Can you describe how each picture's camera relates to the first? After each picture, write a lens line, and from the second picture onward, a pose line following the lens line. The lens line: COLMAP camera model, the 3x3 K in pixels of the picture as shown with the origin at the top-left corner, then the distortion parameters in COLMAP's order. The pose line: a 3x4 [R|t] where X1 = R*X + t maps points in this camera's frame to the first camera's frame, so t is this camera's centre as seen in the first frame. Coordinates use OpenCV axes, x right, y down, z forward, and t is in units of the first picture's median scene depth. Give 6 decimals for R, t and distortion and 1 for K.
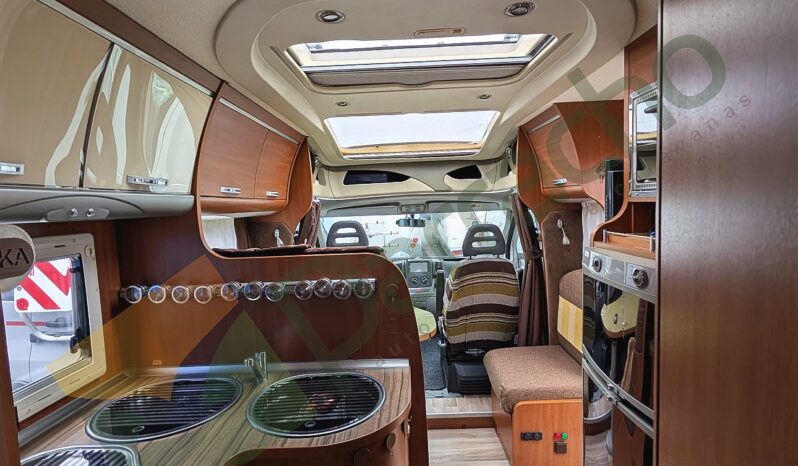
lens RADIAL K [[400.3, 0, 399.0], [0, 400.3, 233.0], [0, 0, 1]] dist [-0.002988, -0.000112]
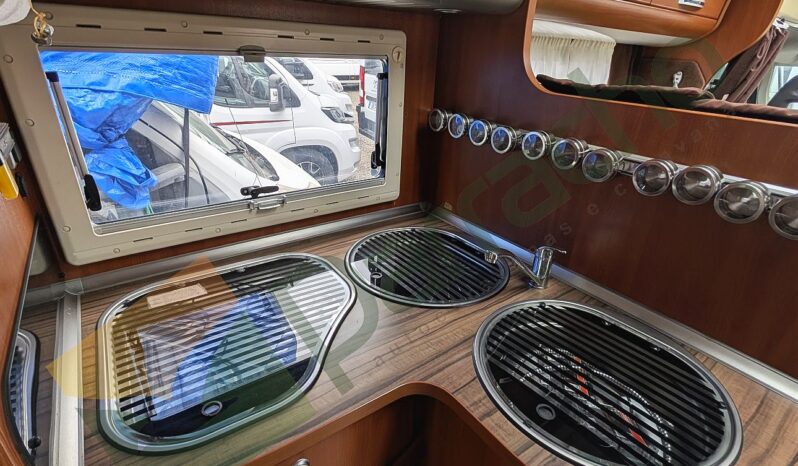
lens RADIAL K [[404.0, 0, 399.0], [0, 404.0, 233.0], [0, 0, 1]] dist [-0.001615, -0.000175]
pose [[0.595105, 0.397592, -0.698406, -0.020156], [-0.128469, 0.904934, 0.405698, 0.019841], [0.793313, -0.151710, 0.589609, 0.220285]]
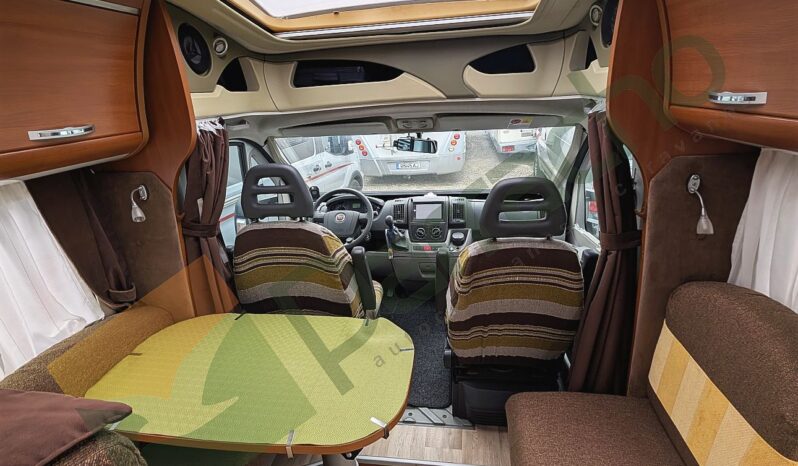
lens RADIAL K [[400.3, 0, 399.0], [0, 400.3, 233.0], [0, 0, 1]] dist [-0.002988, -0.000112]
pose [[0.991706, 0.031053, -0.124721, 0.117805], [0.005148, 0.960001, 0.279948, -0.094144], [0.128426, -0.278268, 0.951879, 0.476502]]
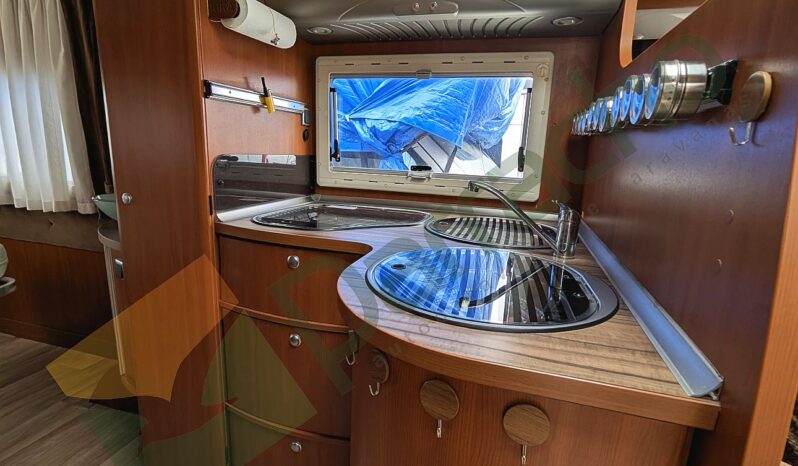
lens RADIAL K [[400.3, 0, 399.0], [0, 400.3, 233.0], [0, 0, 1]] dist [-0.002988, -0.000112]
pose [[-0.270046, 0.231101, -0.934702, 0.160682], [-0.101950, 0.958448, 0.266427, 0.098423], [0.957435, 0.167240, -0.235265, 0.467014]]
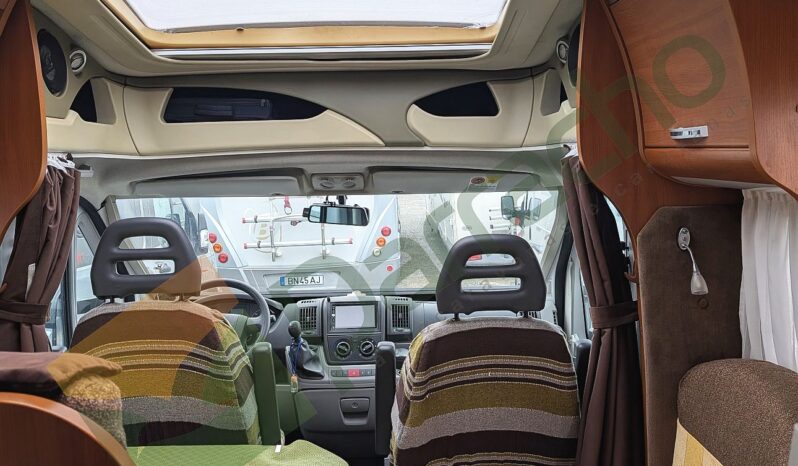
lens RADIAL K [[755.9, 0, 399.0], [0, 755.9, 233.0], [0, 0, 1]] dist [0.038875, -0.021326]
pose [[0.999261, 0.018386, 0.033766, 0.093732], [-0.019442, 0.999324, 0.031199, -0.043996], [-0.033169, -0.031832, 0.998943, 0.255331]]
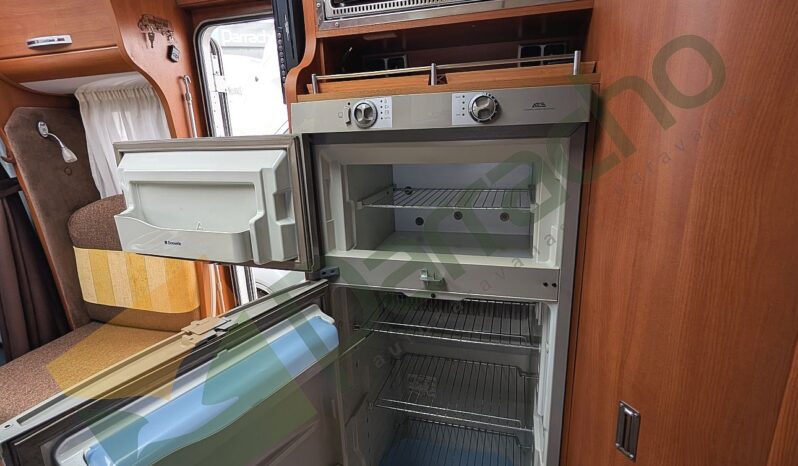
lens RADIAL K [[400.3, 0, 399.0], [0, 400.3, 233.0], [0, 0, 1]] dist [-0.002988, -0.000112]
pose [[0.253127, -0.226048, 0.940653, -0.050205], [0.104009, 0.973042, 0.205843, 0.055959], [-0.961826, 0.045732, 0.269815, 0.326705]]
